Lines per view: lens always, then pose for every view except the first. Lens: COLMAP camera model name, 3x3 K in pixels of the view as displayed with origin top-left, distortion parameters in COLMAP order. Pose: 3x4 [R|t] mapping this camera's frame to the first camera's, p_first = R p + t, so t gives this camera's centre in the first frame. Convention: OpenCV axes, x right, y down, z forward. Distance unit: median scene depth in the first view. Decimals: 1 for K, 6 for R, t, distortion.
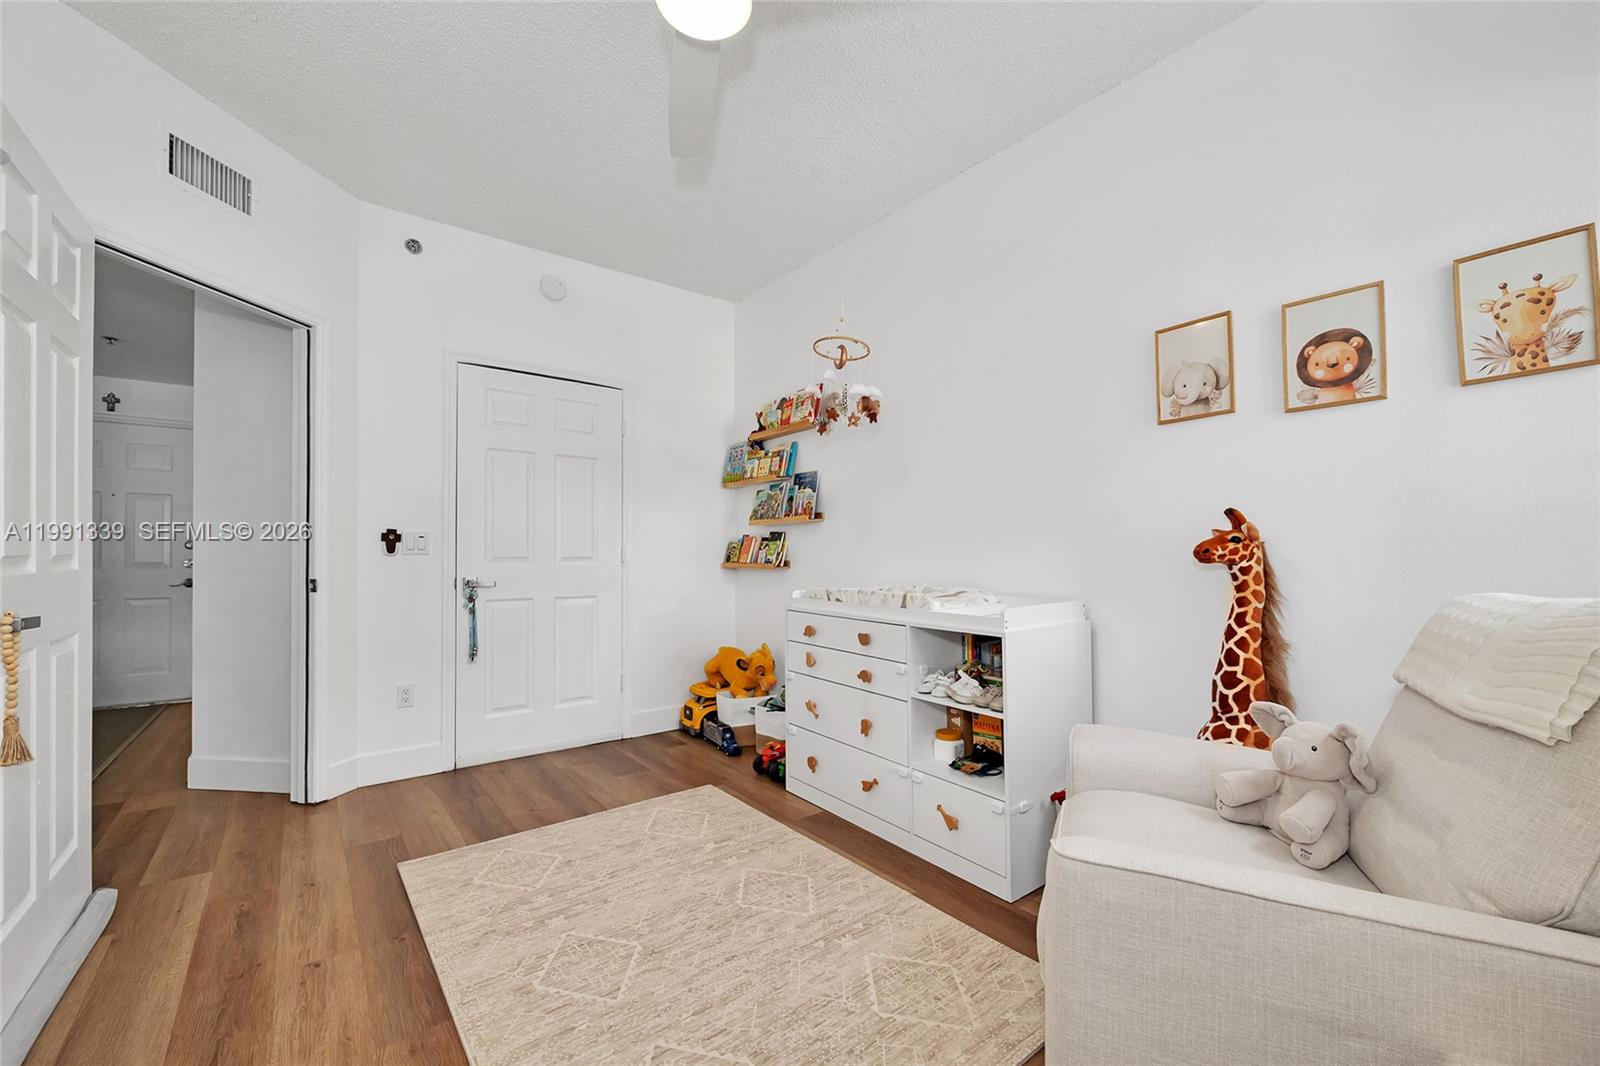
lens RADIAL K [[632.7, 0, 797.5], [0, 632.7, 542.1], [0, 0, 1]] dist [0.003880, -0.000457]
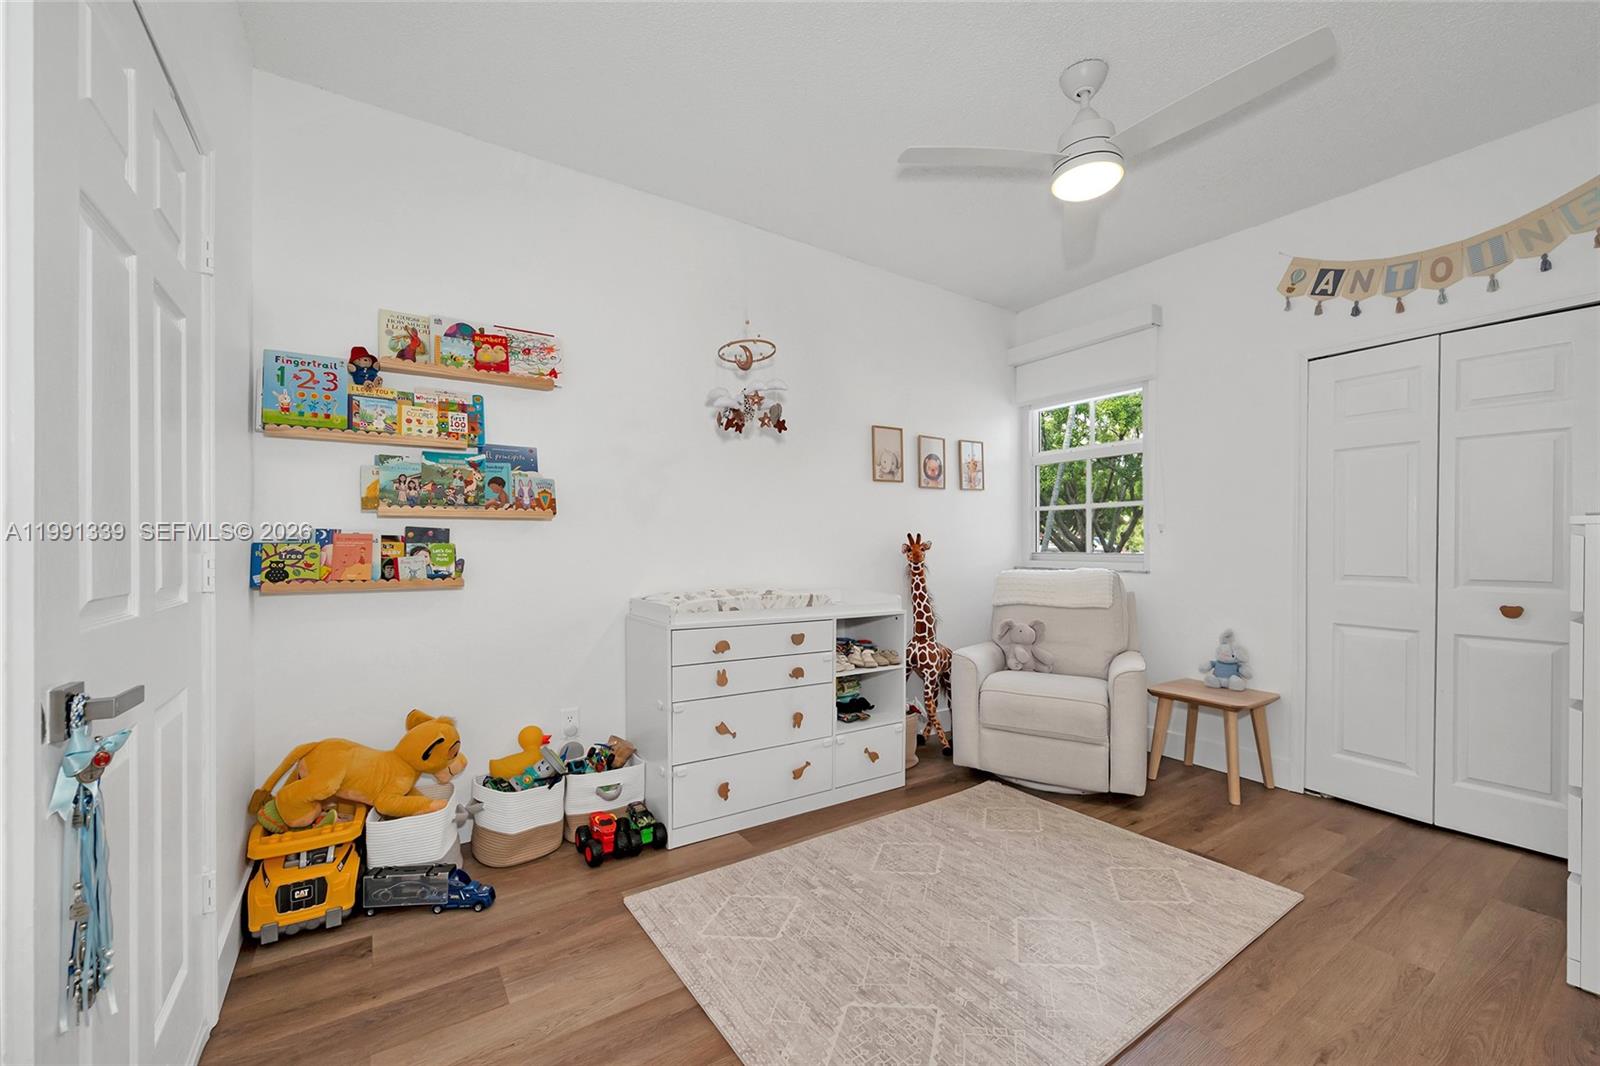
lens RADIAL K [[632.7, 0, 796.5], [0, 632.7, 540.3], [0, 0, 1]] dist [0.003880, -0.000457]
pose [[0.087185, 0.009026, 0.996151, -0.970039], [-0.017687, 0.999815, -0.007511, -0.008207], [-0.996035, -0.016964, 0.087329, 0.901600]]
